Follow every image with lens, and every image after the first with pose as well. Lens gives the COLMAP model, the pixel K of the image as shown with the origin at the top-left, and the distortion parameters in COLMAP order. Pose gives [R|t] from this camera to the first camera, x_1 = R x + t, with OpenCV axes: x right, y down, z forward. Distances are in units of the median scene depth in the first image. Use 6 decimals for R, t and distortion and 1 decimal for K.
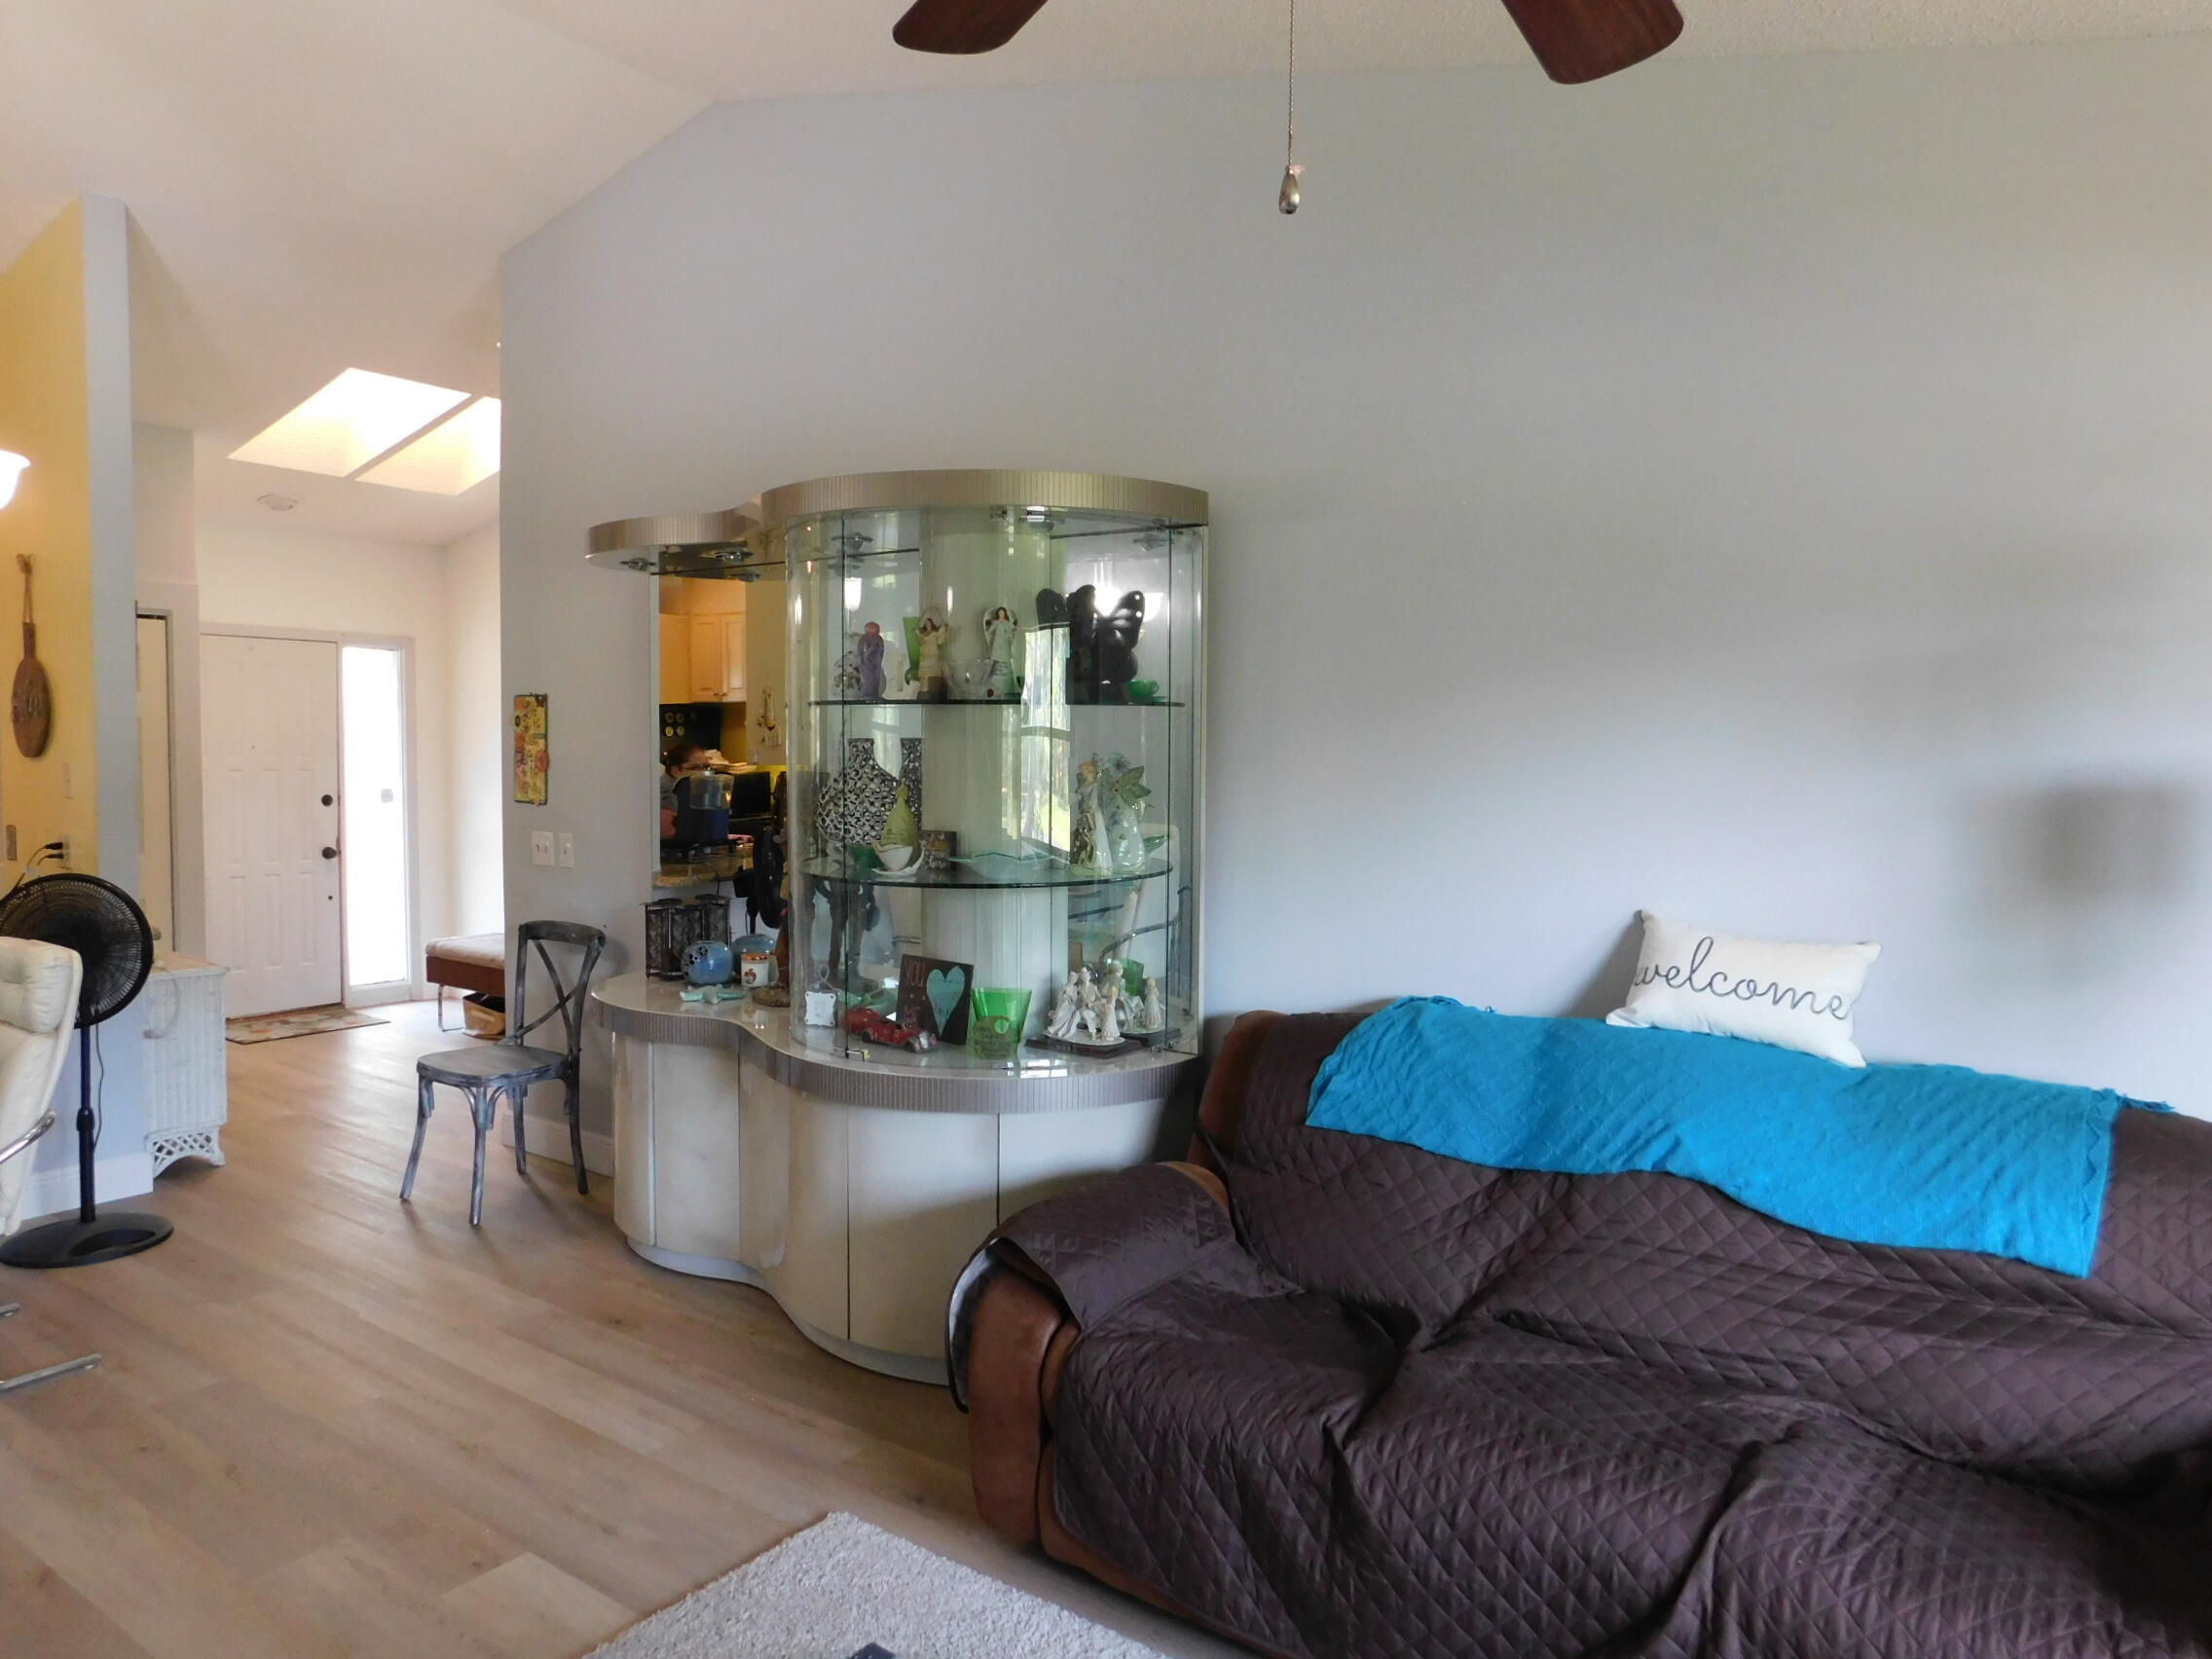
lens RADIAL K [[1451.7, 0, 1106.0], [0, 1451.7, 829.5], [0, 0, 1]] dist [-0.069860, 0.051600]
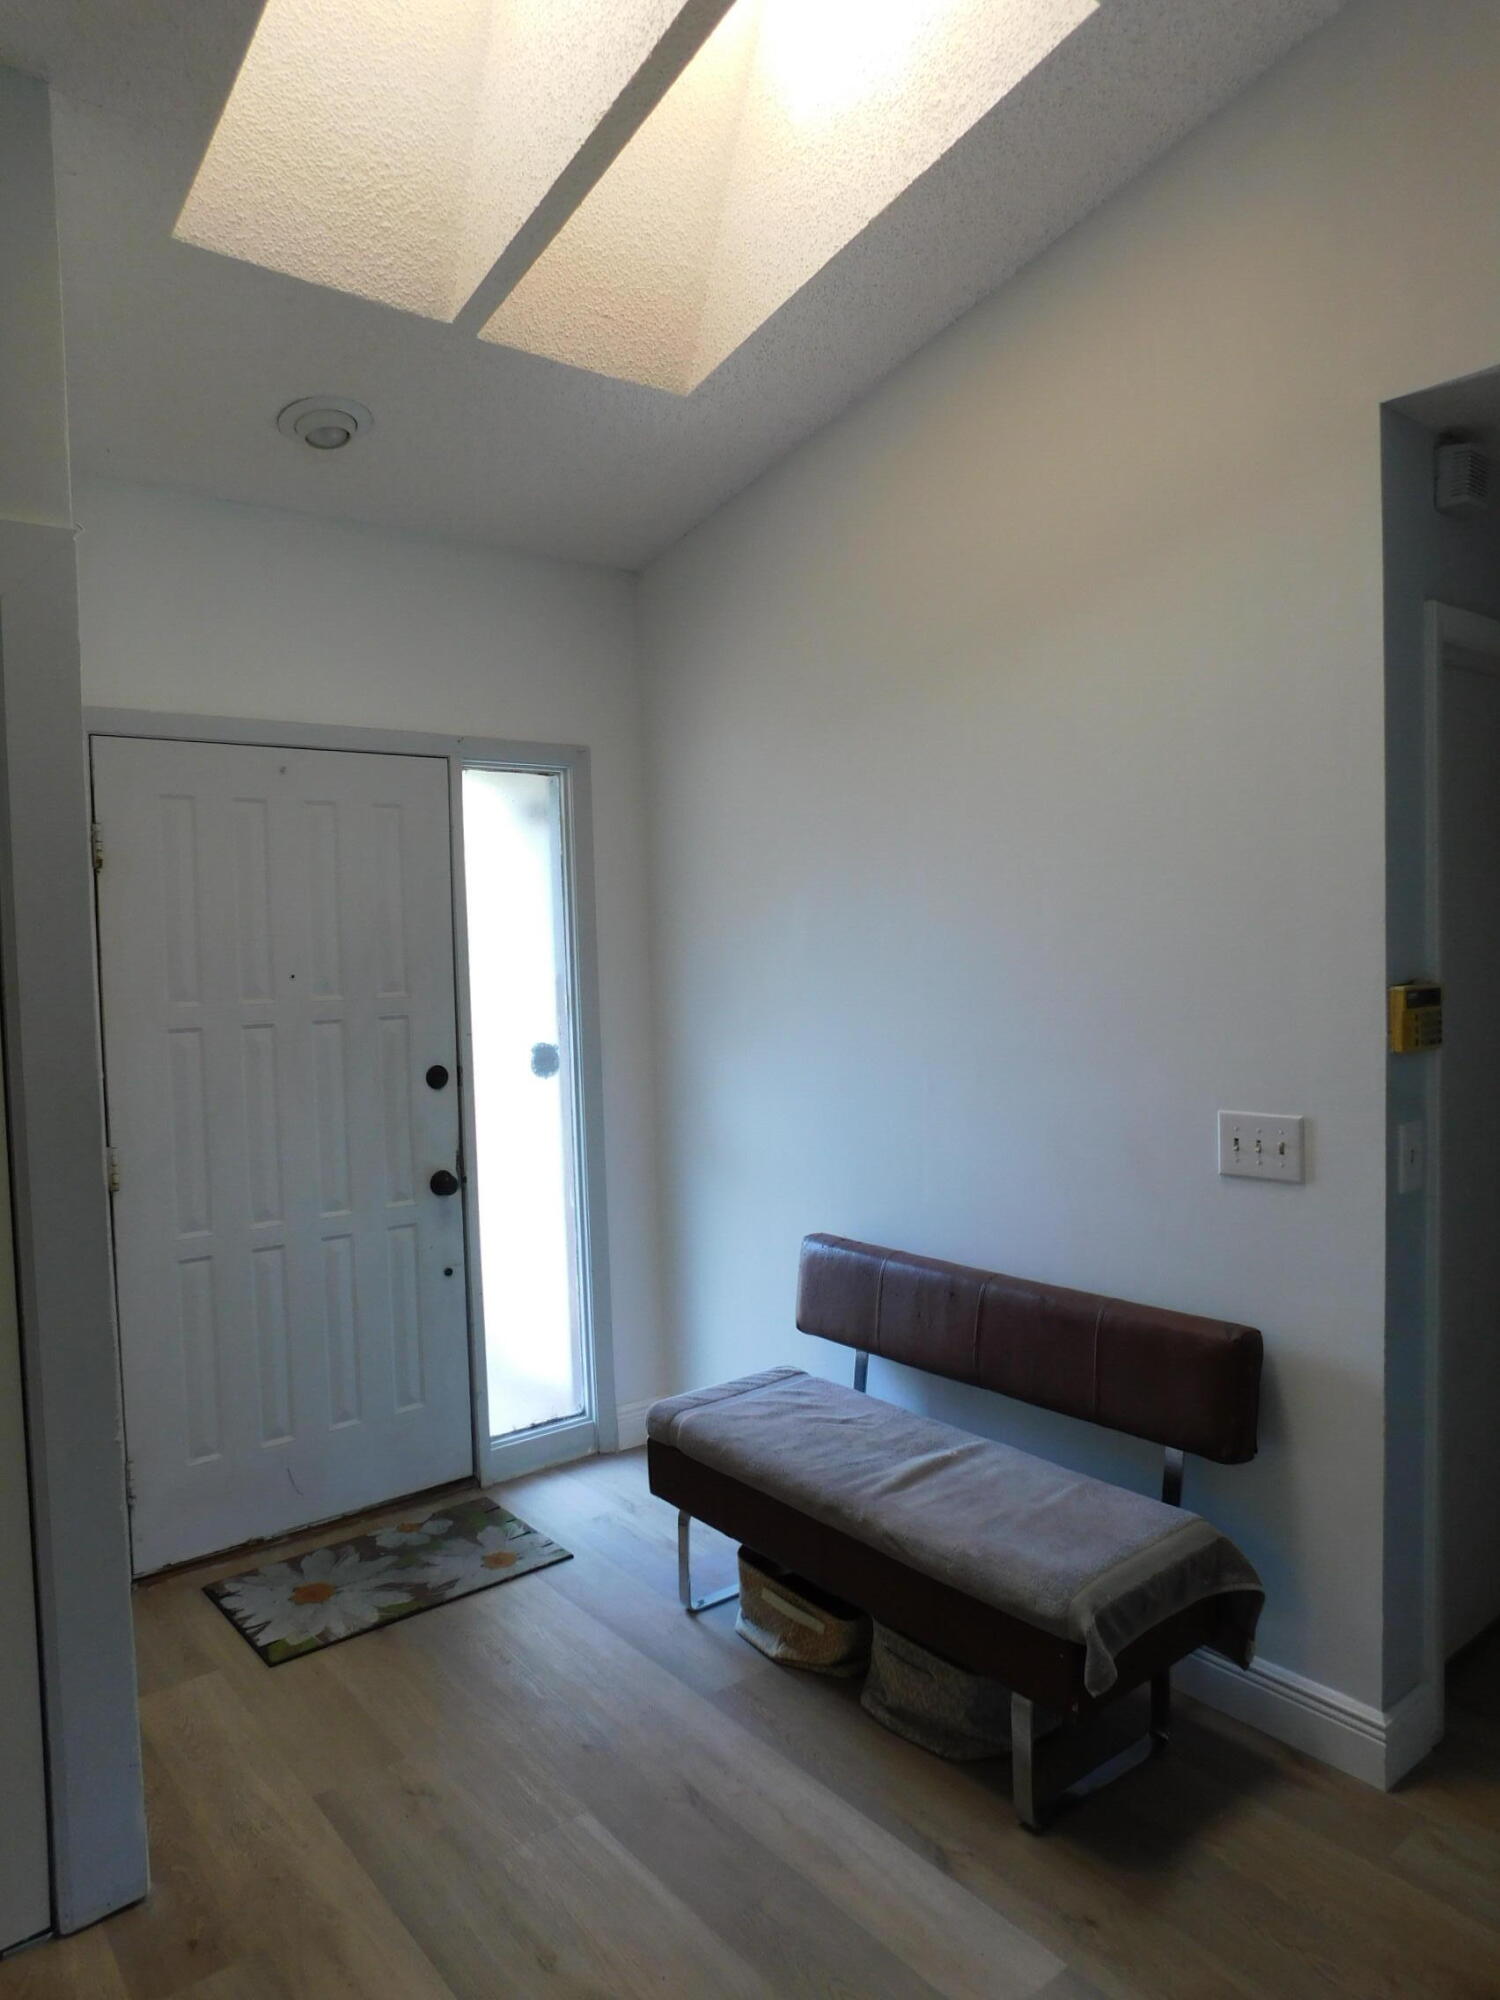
lens RADIAL K [[1312.6, 0, 750.0], [0, 1312.6, 1000.0], [0, 0, 1]] dist [-0.069860, 0.051600]
pose [[0.958783, -0.028469, -0.282708, -0.319267], [0.023061, 0.999482, -0.022439, -0.033566], [0.283201, 0.014995, 0.958943, 0.607244]]
